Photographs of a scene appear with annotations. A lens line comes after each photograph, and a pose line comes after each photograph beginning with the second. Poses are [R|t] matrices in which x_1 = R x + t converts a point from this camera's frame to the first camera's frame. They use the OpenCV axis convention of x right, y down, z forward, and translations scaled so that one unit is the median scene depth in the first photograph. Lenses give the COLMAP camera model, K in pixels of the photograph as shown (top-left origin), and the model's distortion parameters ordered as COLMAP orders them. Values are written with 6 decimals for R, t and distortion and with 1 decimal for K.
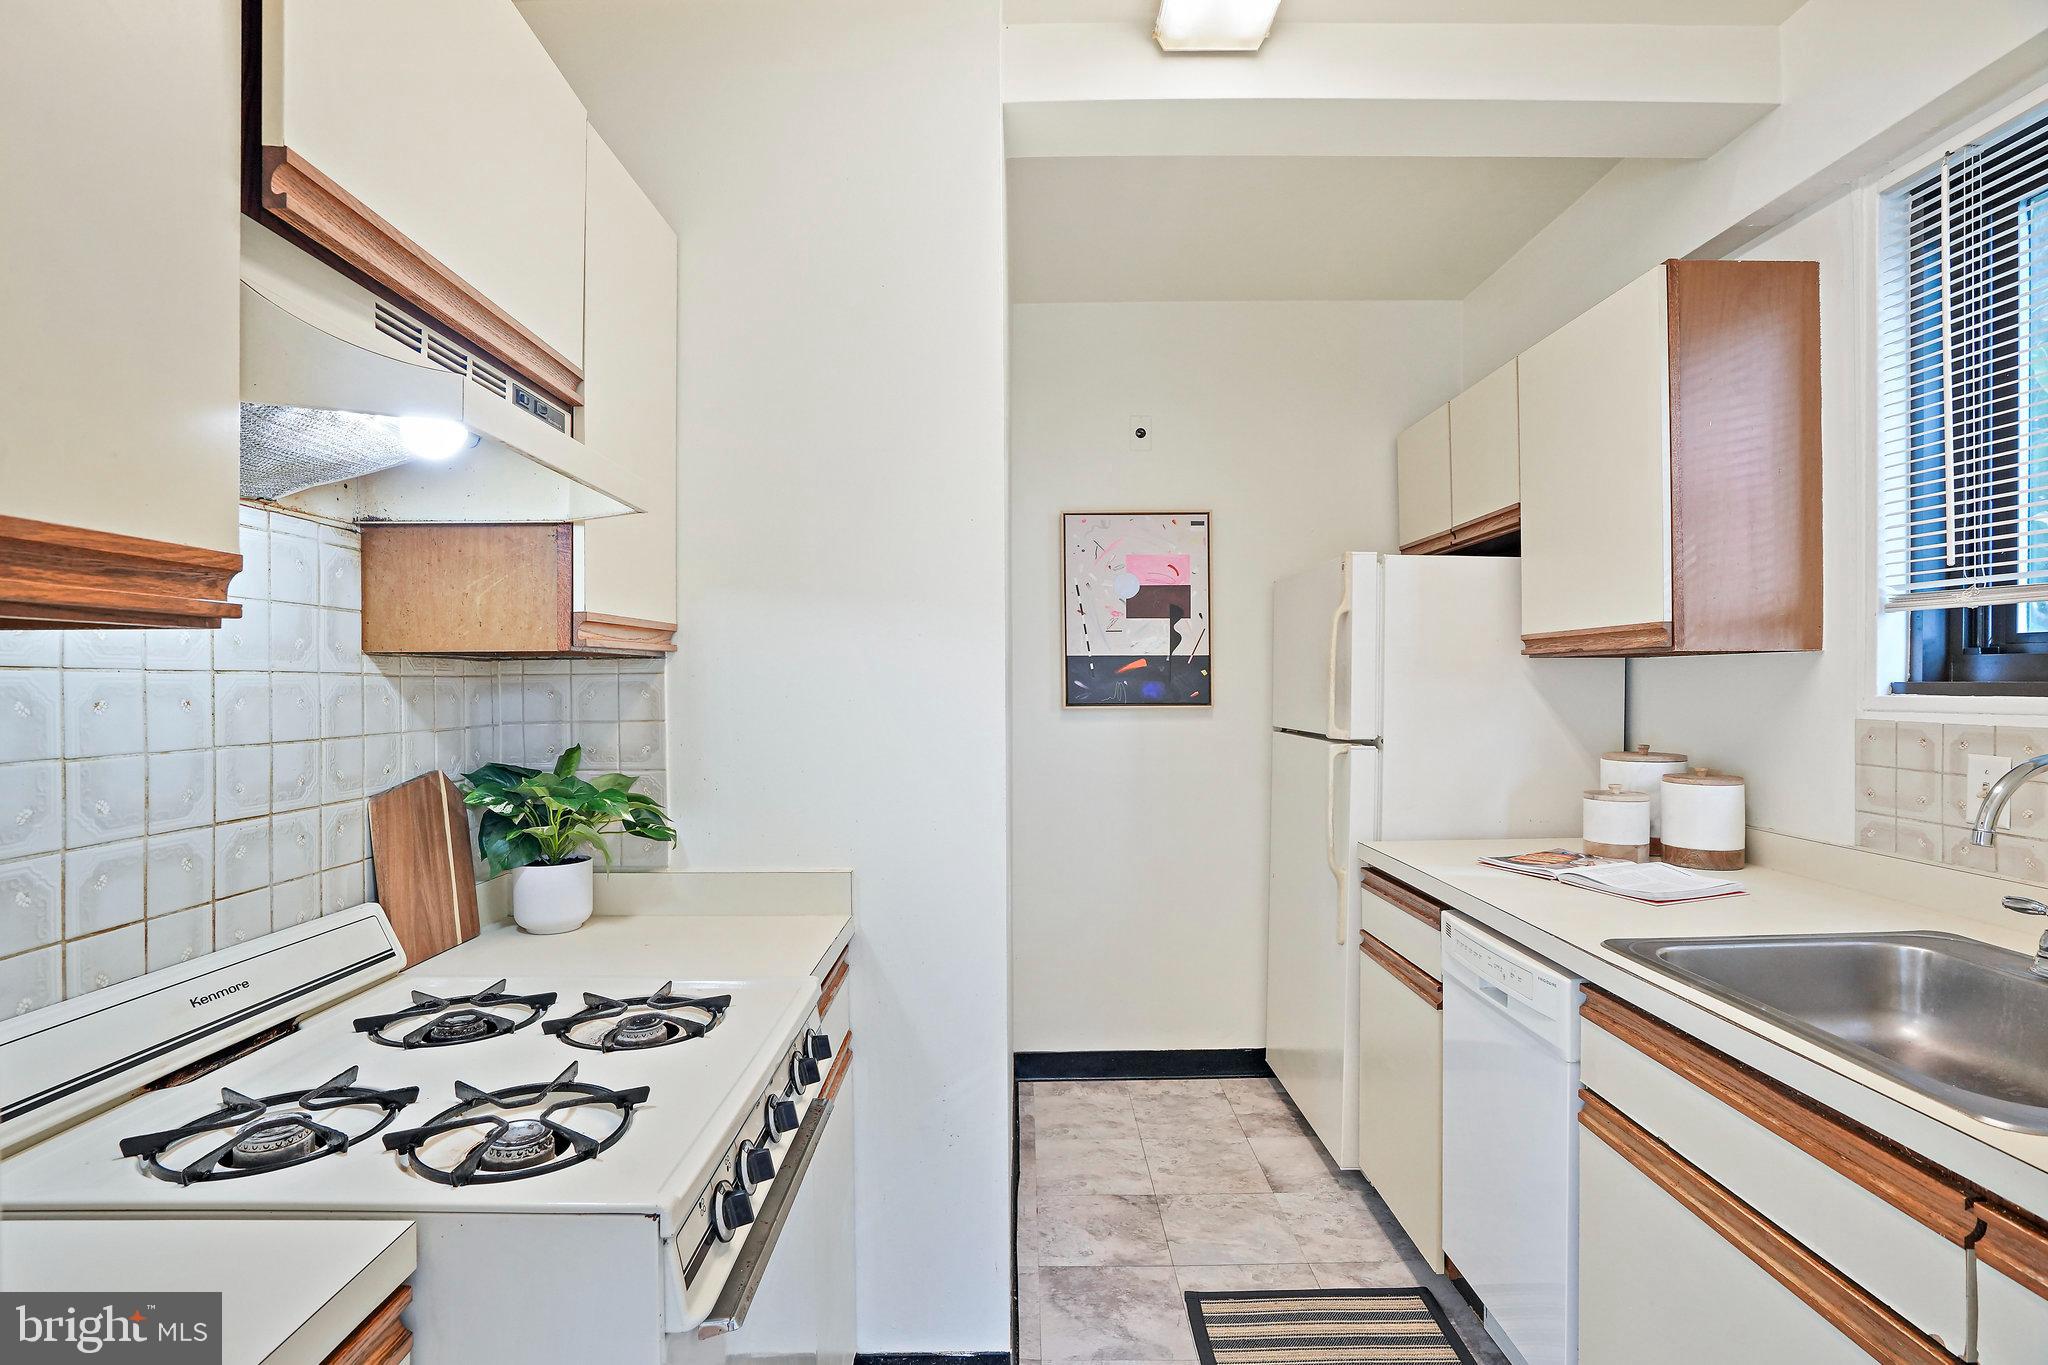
lens RADIAL K [[974.3, 0, 1020.0], [0, 974.3, 670.5], [0, 0, 1]] dist [-0.062339, 0.028160]
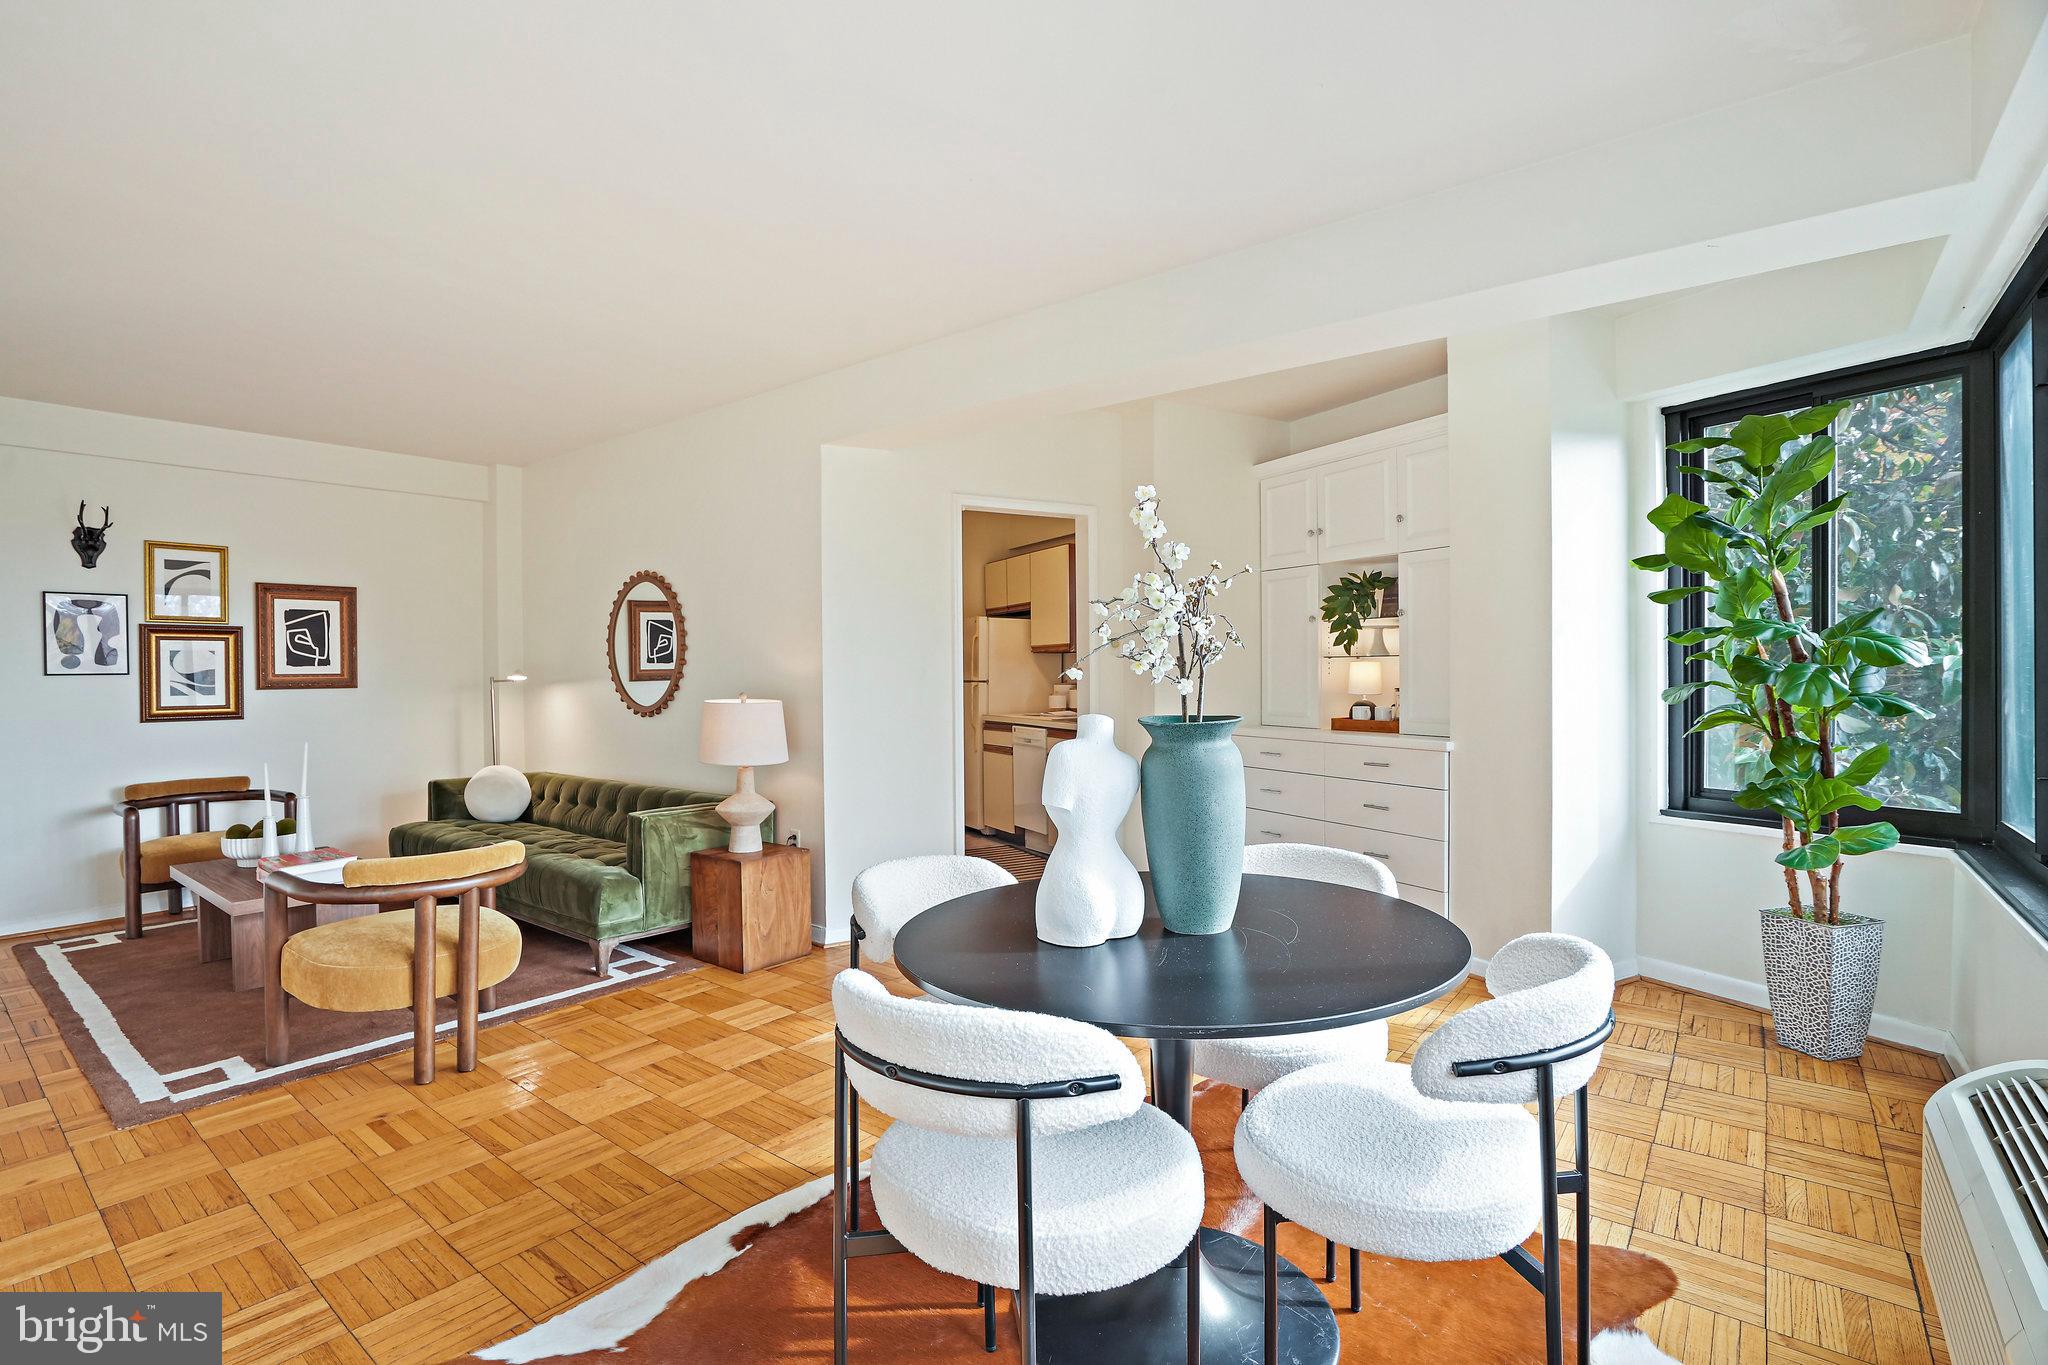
lens RADIAL K [[974.3, 0, 1020.0], [0, 974.3, 670.5], [0, 0, 1]] dist [-0.062339, 0.028160]
pose [[0.882046, -0.005066, 0.471137, -1.193547], [0.001261, 0.999964, 0.008392, 0.018785], [-0.471162, -0.006809, 0.882020, -2.118009]]
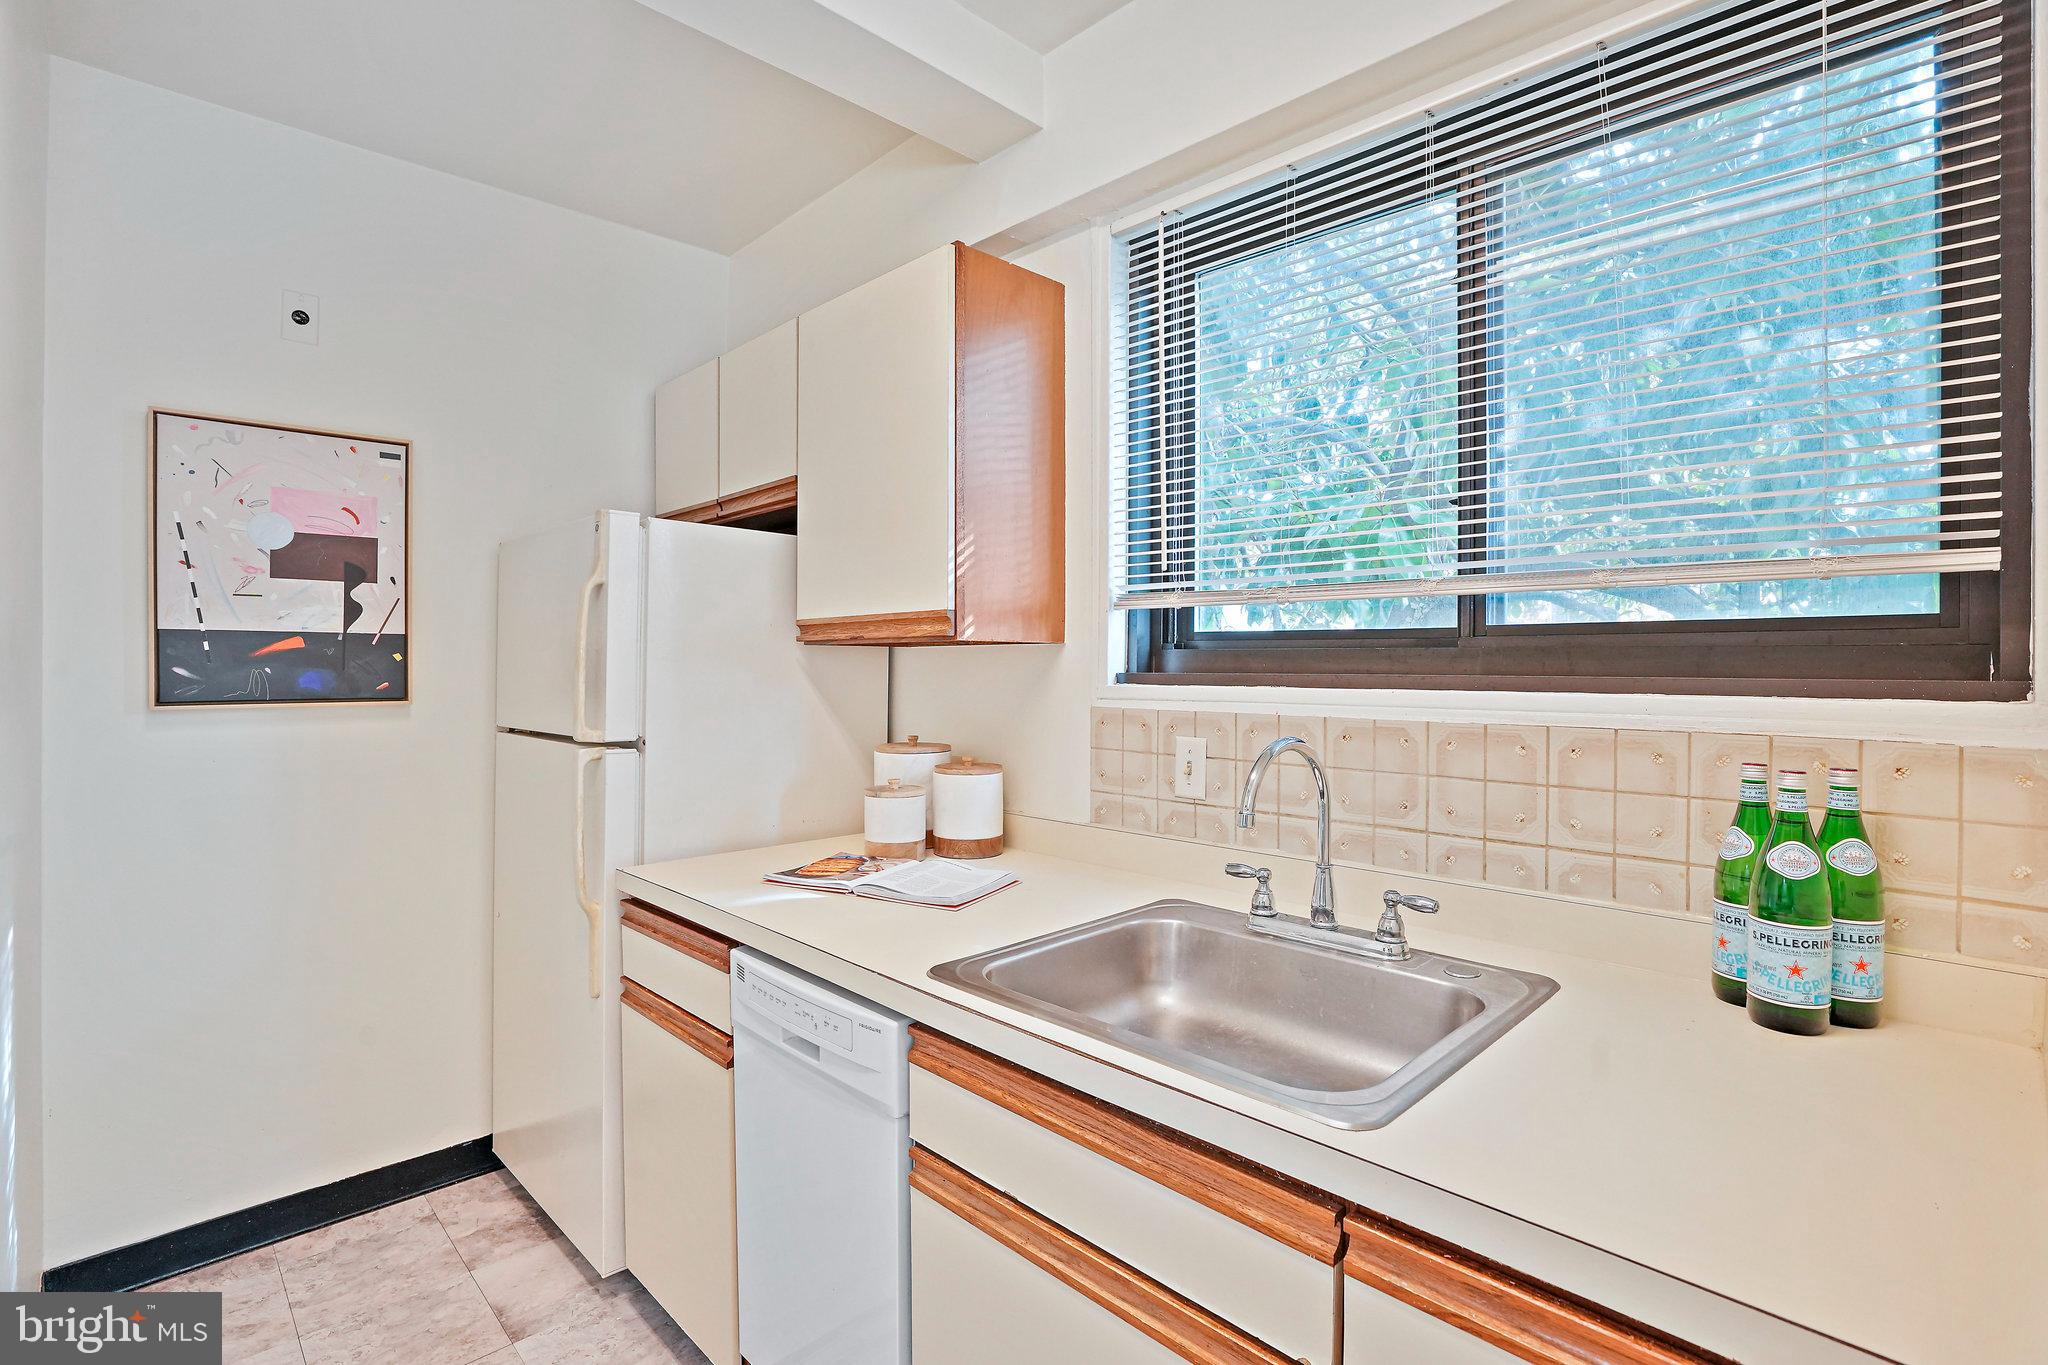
lens RADIAL K [[974.3, 0, 1020.0], [0, 974.3, 670.5], [0, 0, 1]] dist [-0.062339, 0.028160]
pose [[0.720556, 0.002383, 0.693393, 0.042743], [-0.011674, 0.999894, 0.008695, 0.000783], [-0.693299, -0.014360, 0.720507, 0.229241]]
